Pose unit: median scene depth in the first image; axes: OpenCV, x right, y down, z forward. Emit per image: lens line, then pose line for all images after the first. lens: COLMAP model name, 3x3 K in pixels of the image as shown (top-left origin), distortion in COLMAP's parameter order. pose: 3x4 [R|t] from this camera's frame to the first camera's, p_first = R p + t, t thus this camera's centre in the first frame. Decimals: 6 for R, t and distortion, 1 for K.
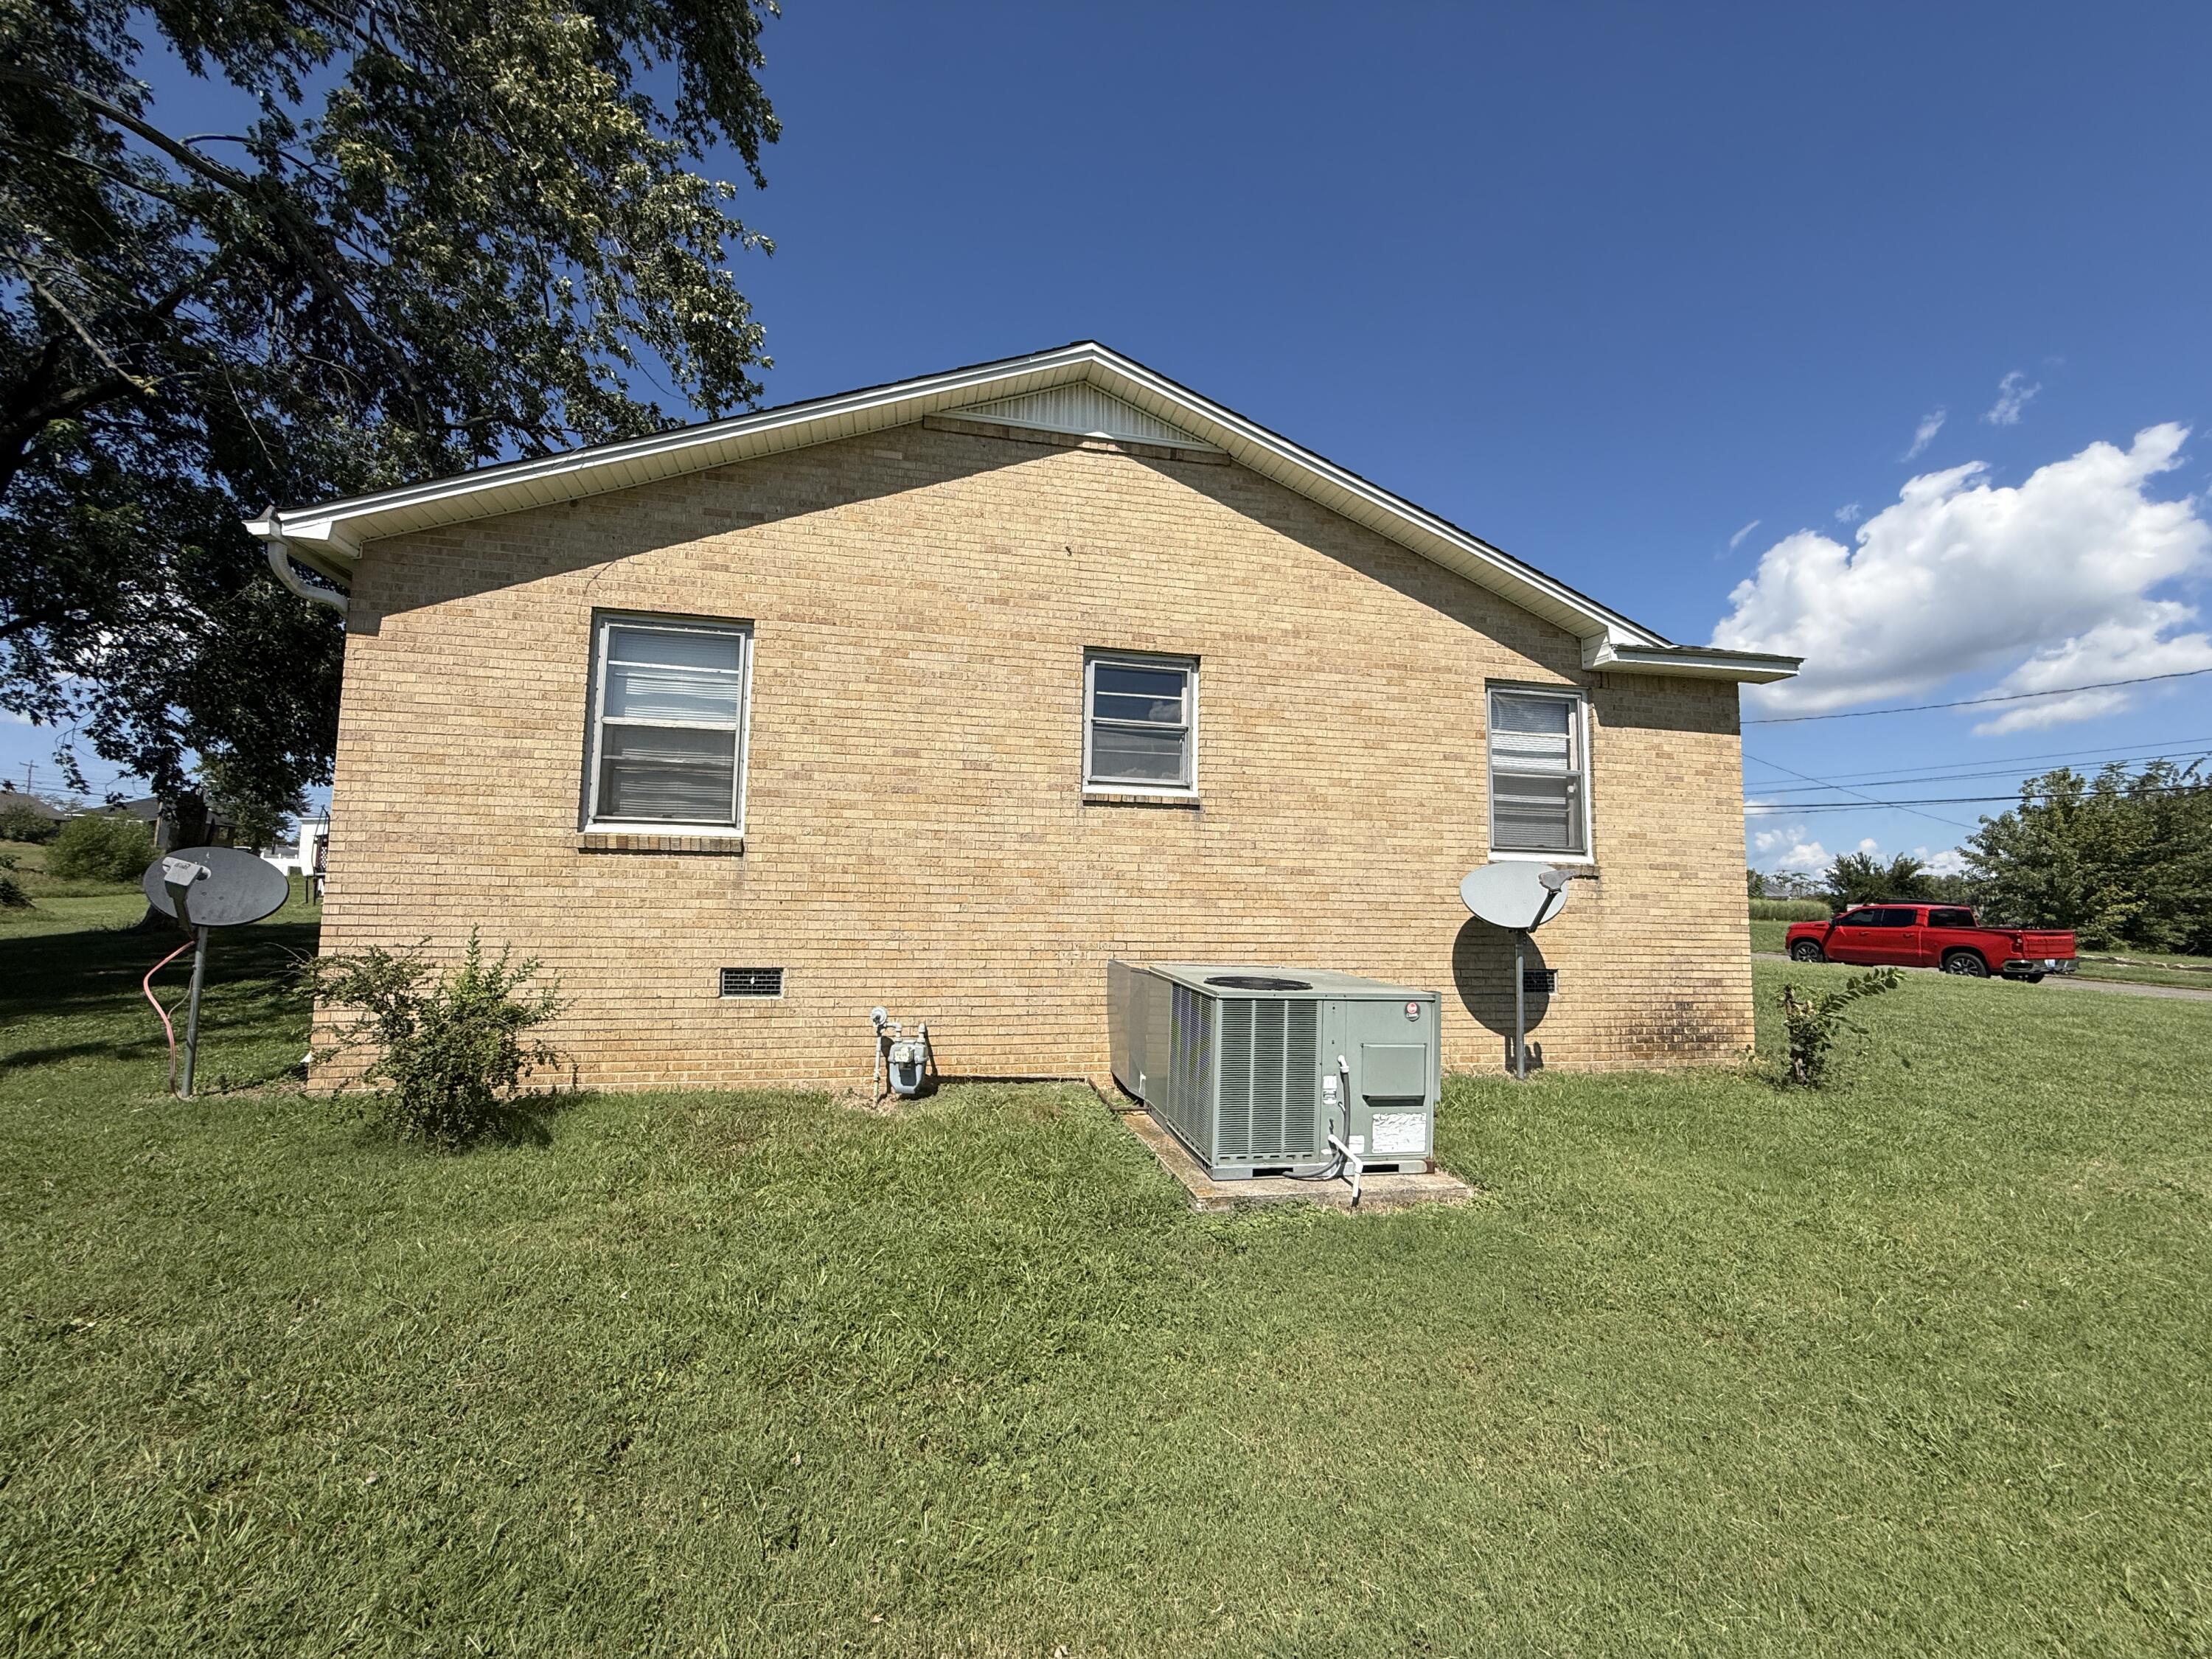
lens RADIAL K [[884.6, 0, 1099.6], [0, 884.6, 830.1], [0, 0, 1]] dist [-0.000007, 0.000551]
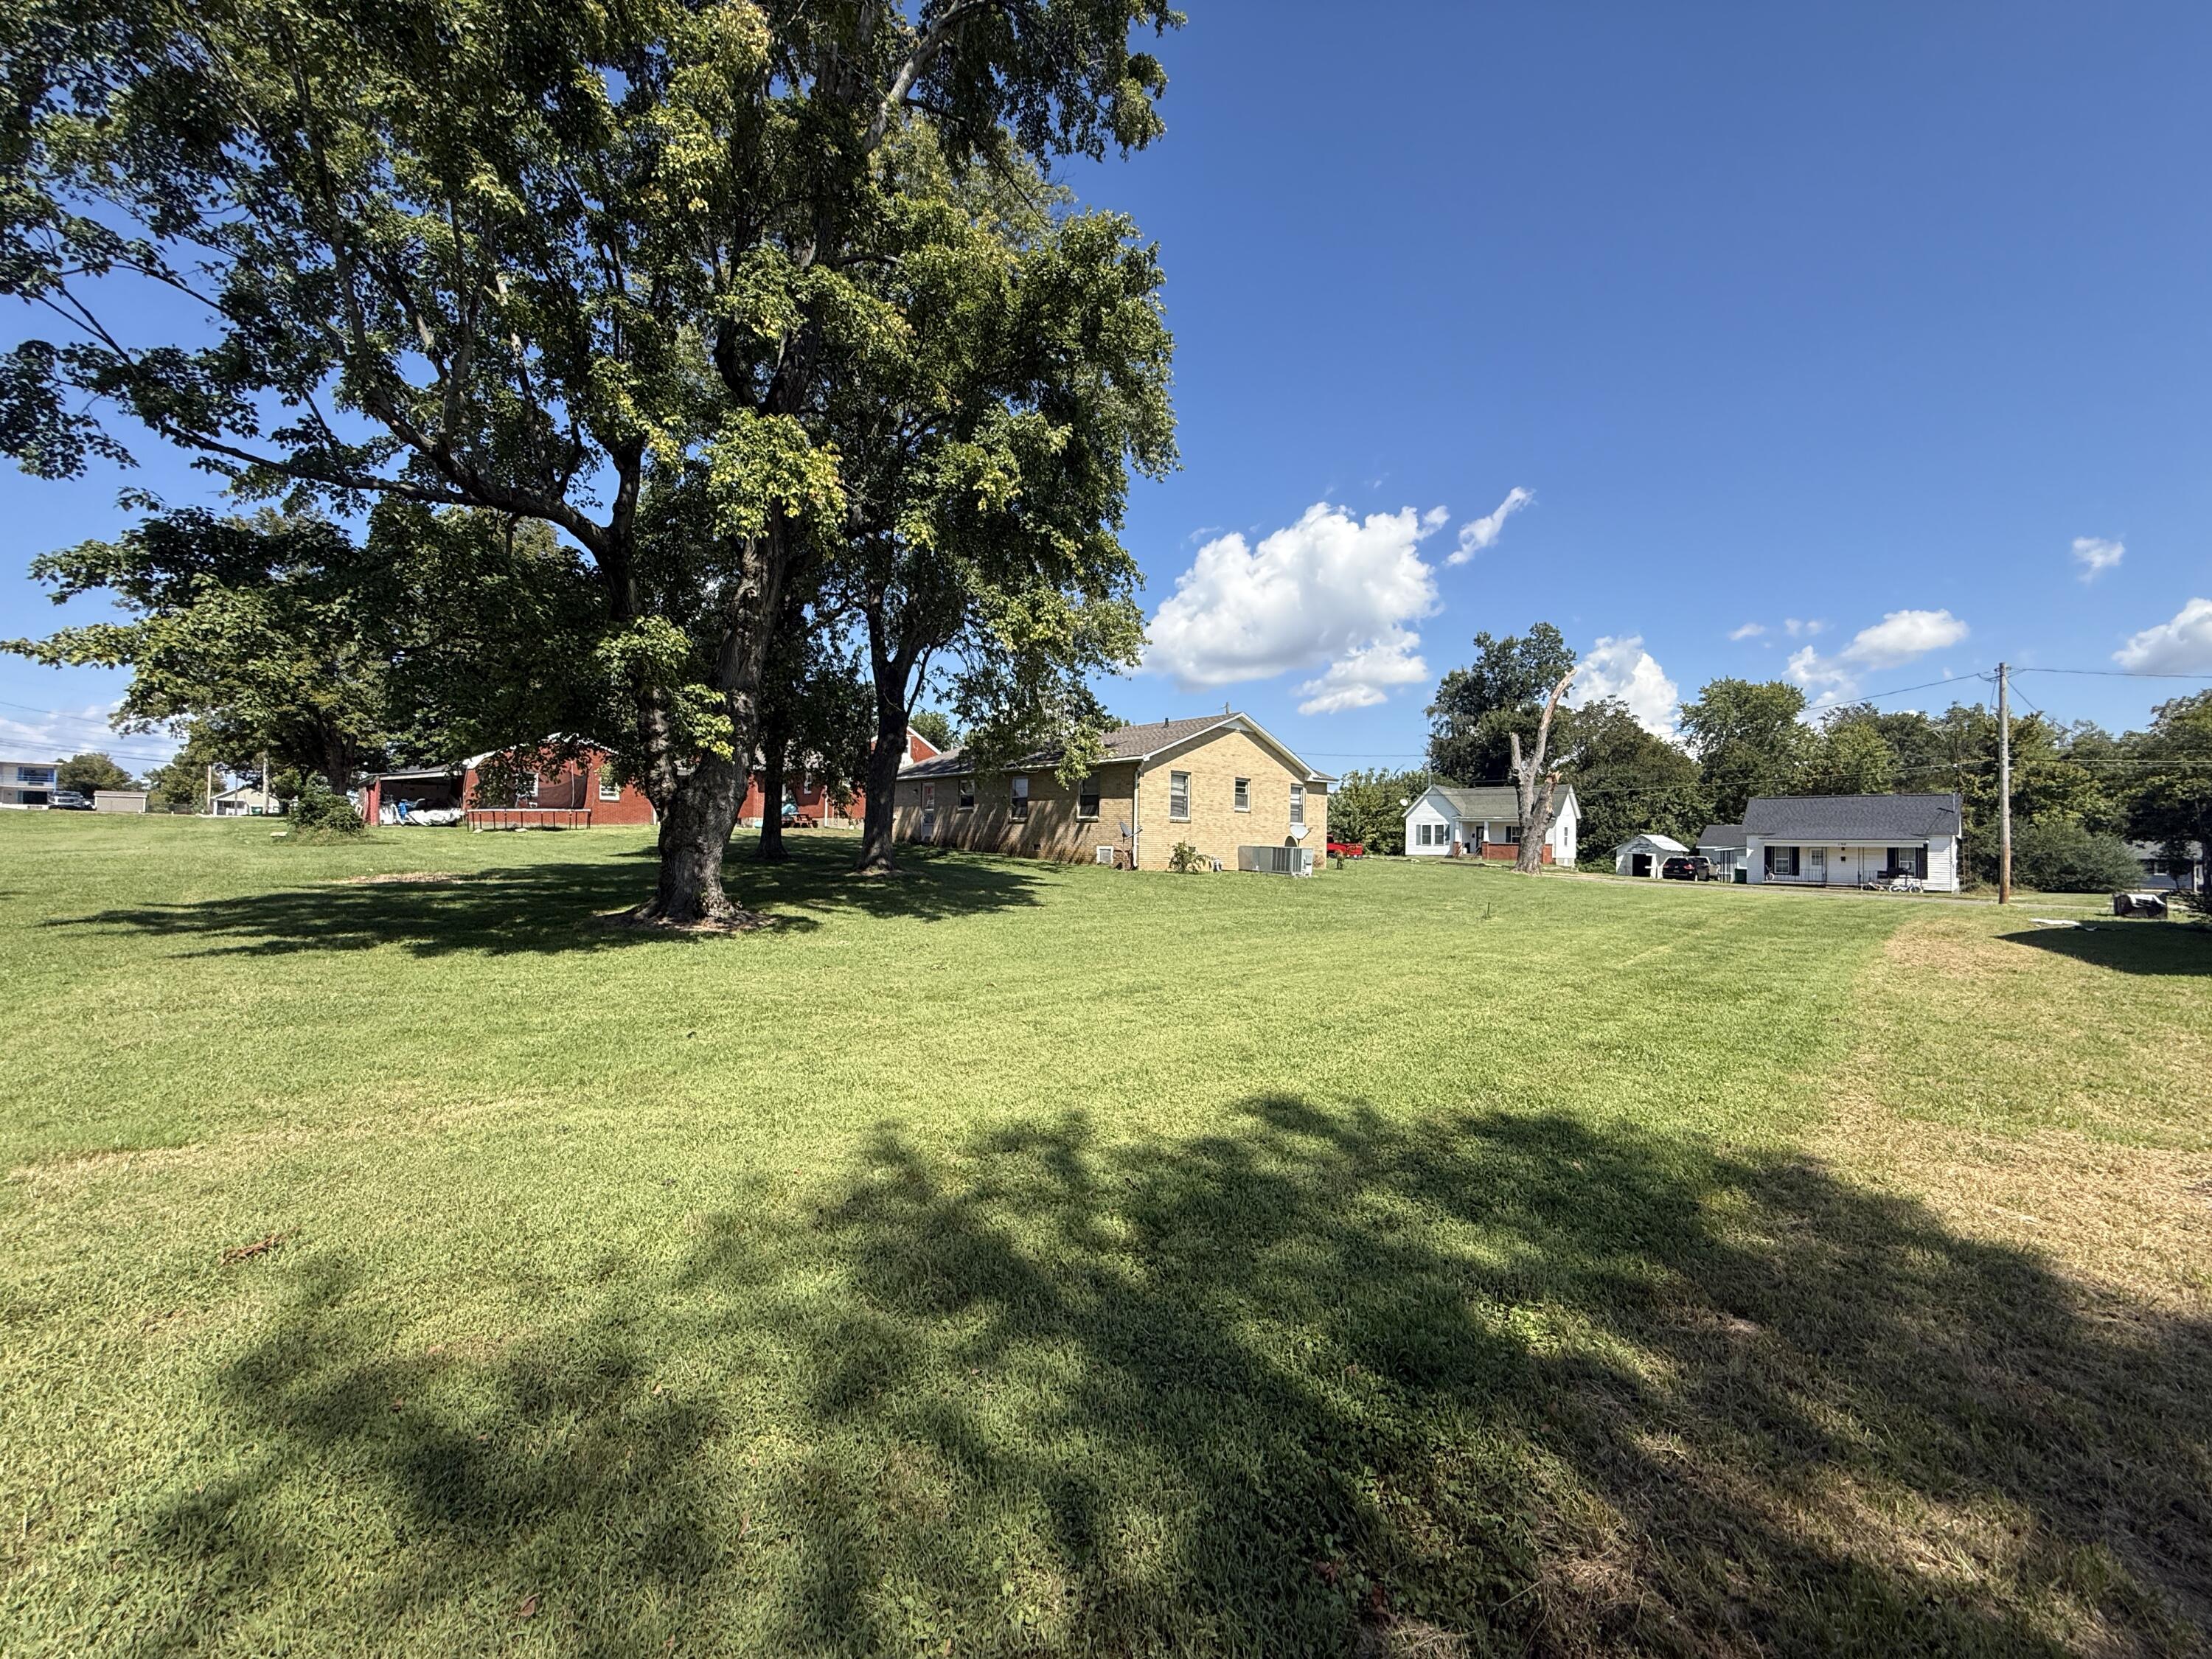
lens RADIAL K [[884.6, 0, 1110.2], [0, 884.6, 835.9], [0, 0, 1]] dist [-0.000007, 0.000551]
pose [[0.843033, 0.006692, 0.537820, -2.715031], [-0.059044, 0.995031, 0.080172, -0.211702], [-0.534611, -0.099343, 0.839239, -2.264133]]
